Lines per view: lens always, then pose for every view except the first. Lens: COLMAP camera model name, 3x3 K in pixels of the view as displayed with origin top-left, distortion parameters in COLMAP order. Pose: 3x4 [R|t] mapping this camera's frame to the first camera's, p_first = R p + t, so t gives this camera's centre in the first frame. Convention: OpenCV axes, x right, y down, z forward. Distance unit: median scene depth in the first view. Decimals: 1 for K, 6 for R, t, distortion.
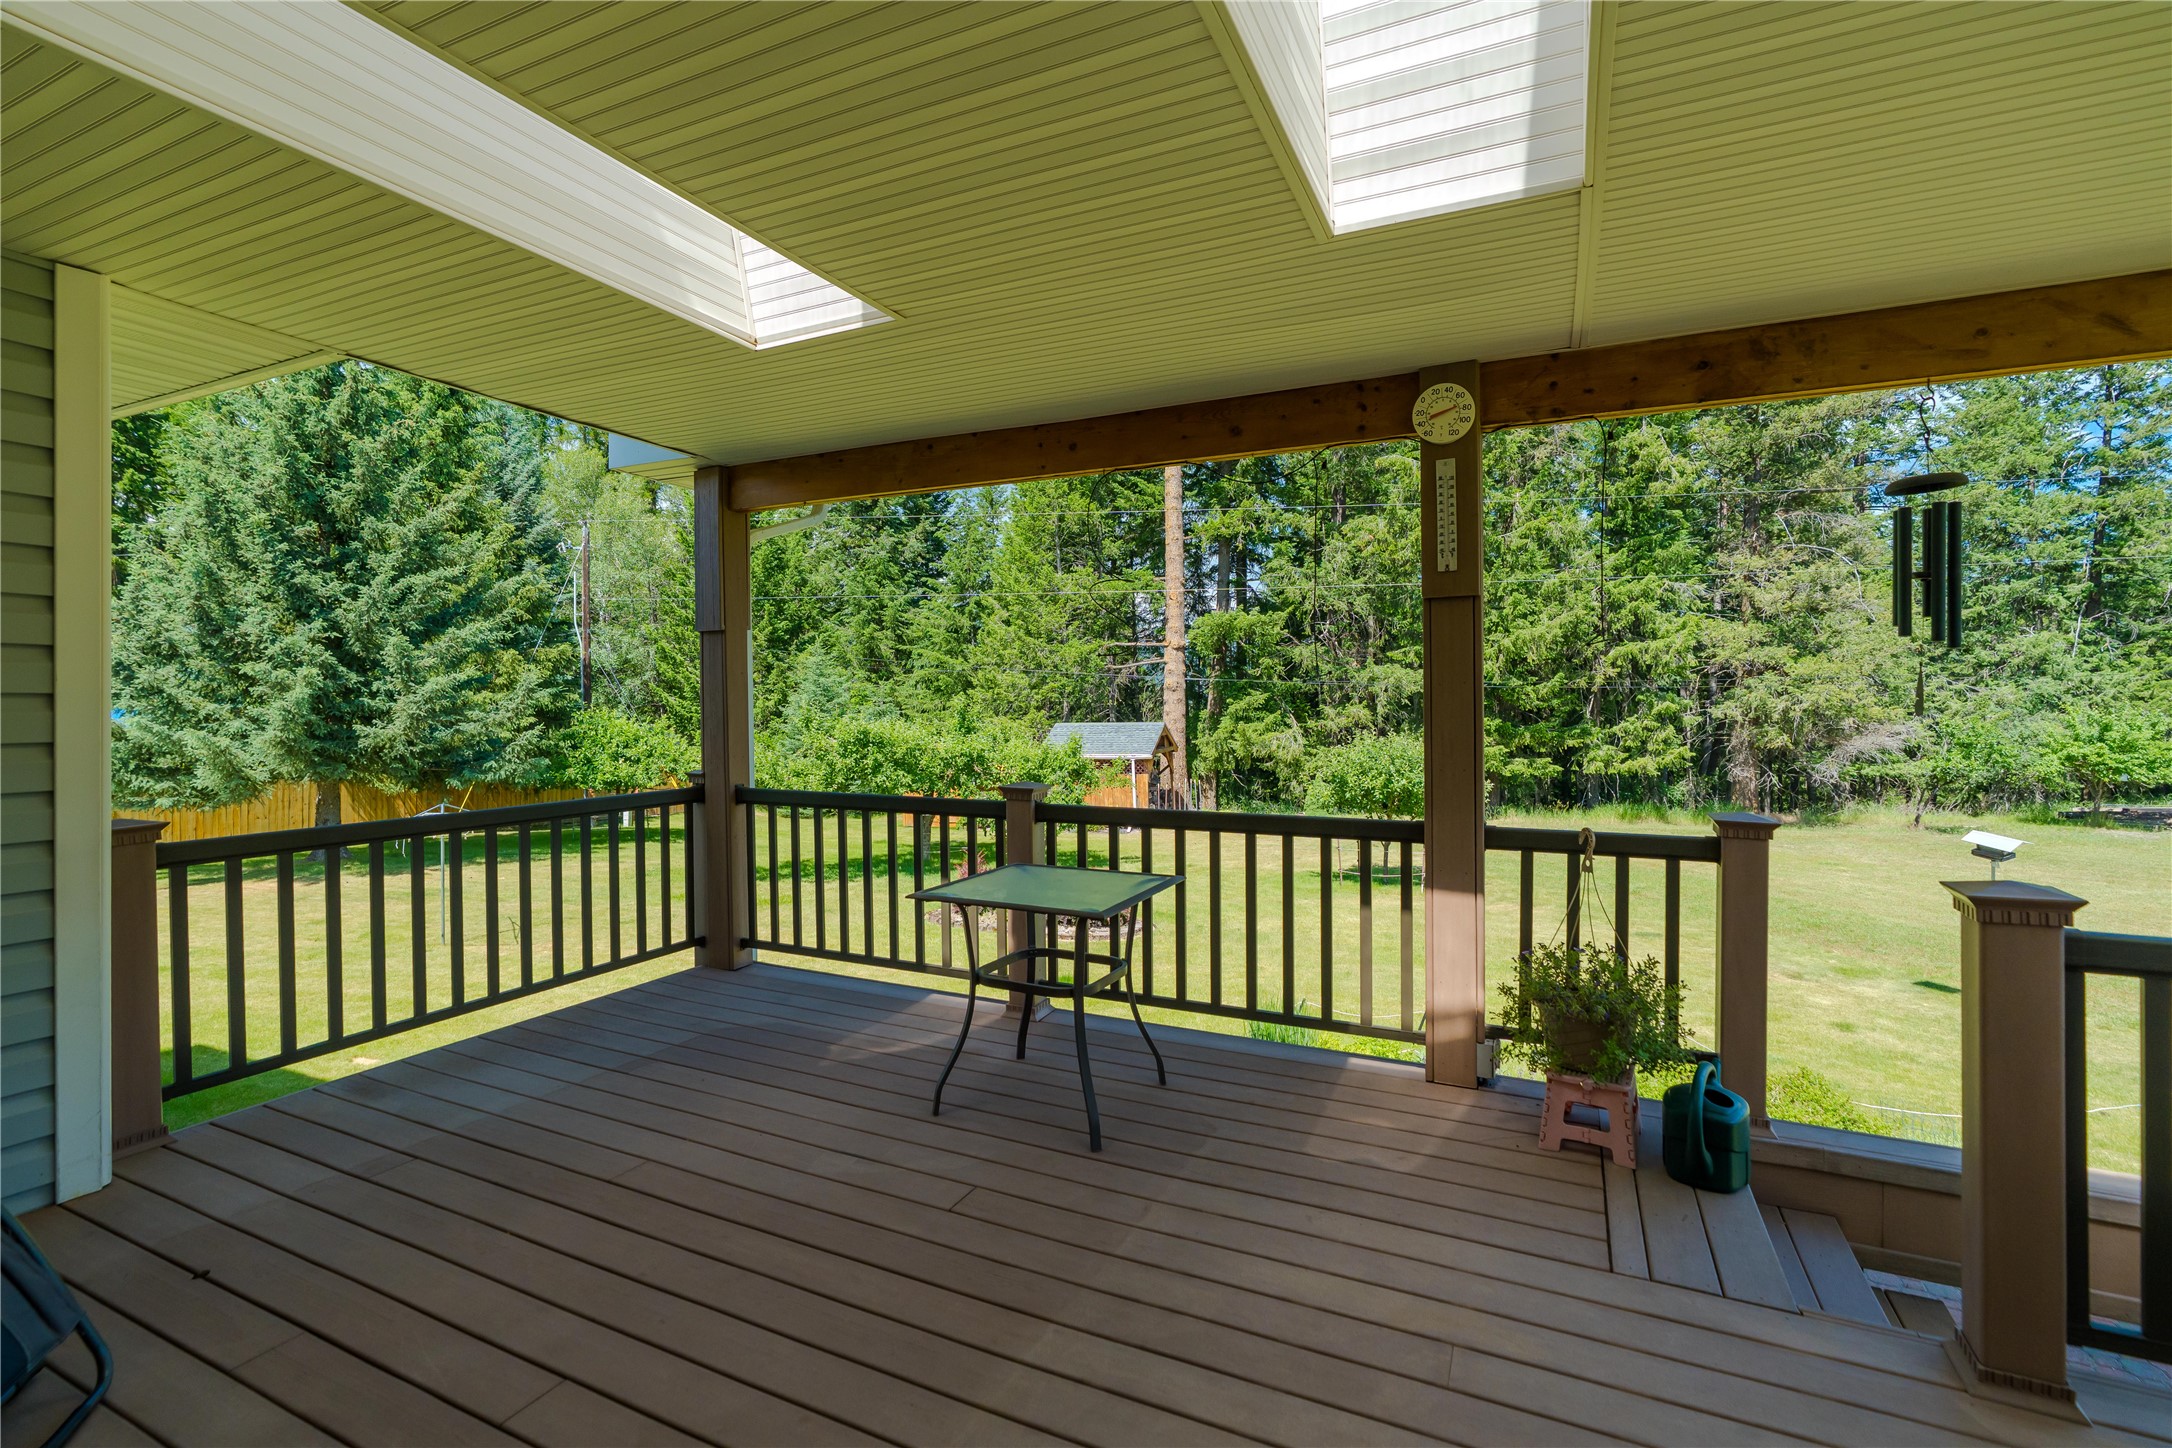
lens RADIAL K [[989.5, 0, 1085.1], [0, 989.5, 695.6], [0, 0, 1]] dist [-0.008403, 0.001294]
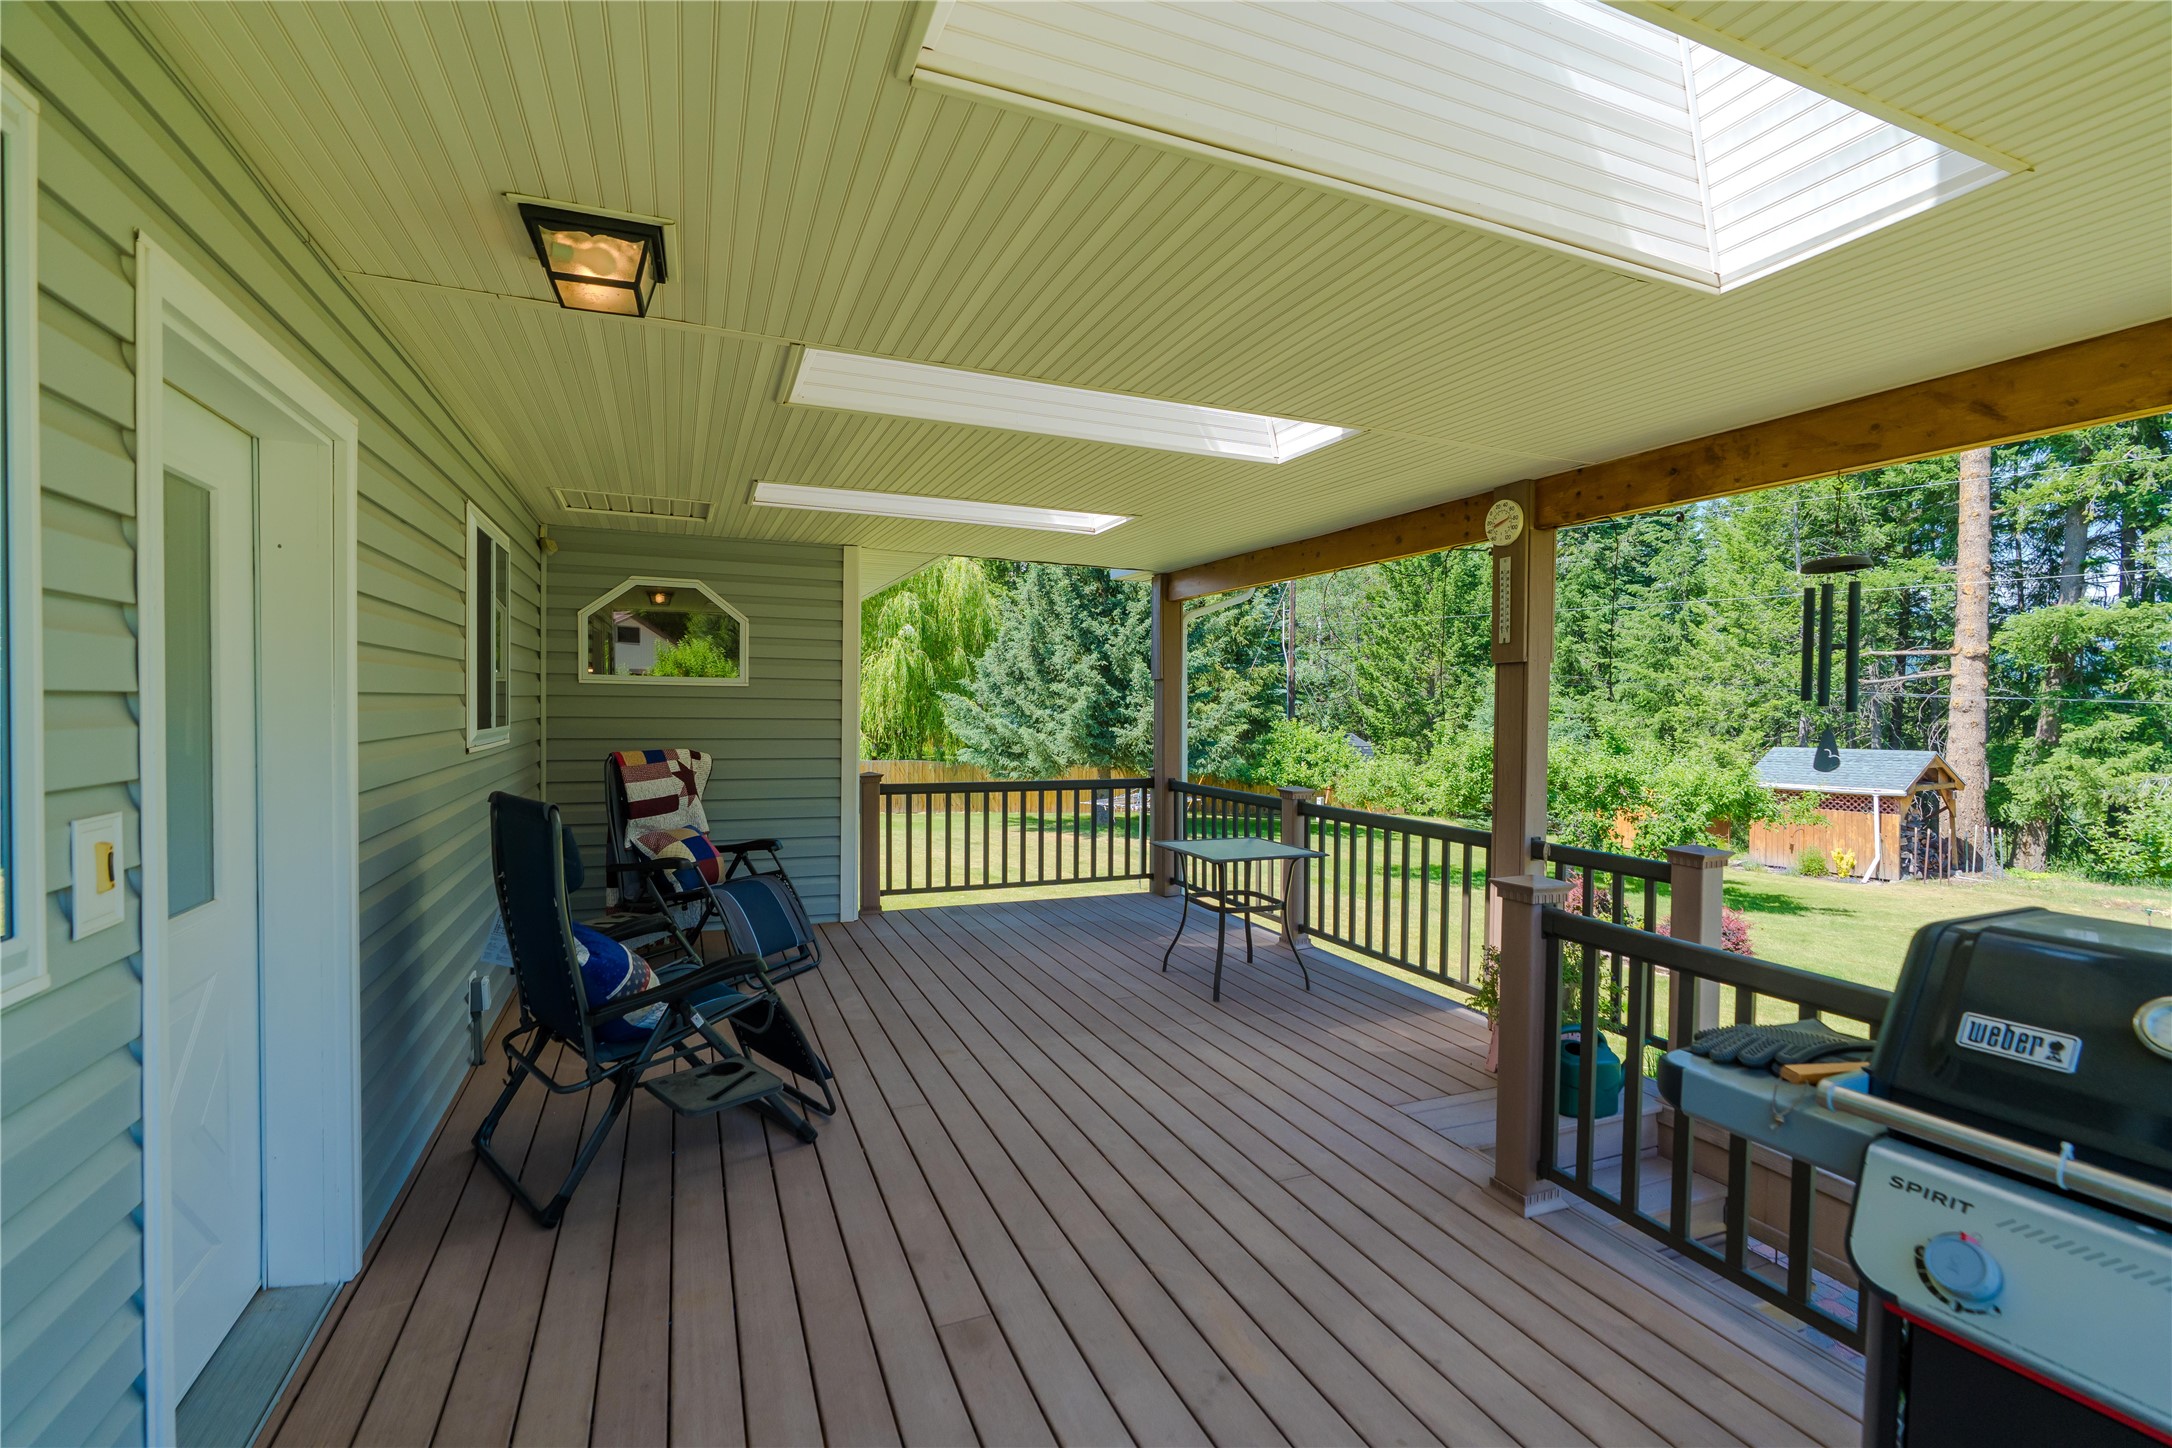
lens RADIAL K [[985.0, 0, 1086.0], [0, 985.0, 724.0], [0, 0, 1]] dist [-0.002114, 0.000300]
pose [[0.746866, 0.025437, -0.664488, 0.152881], [-0.012995, 0.999636, 0.023660, -0.007883], [0.664847, -0.009036, 0.746925, -0.064288]]
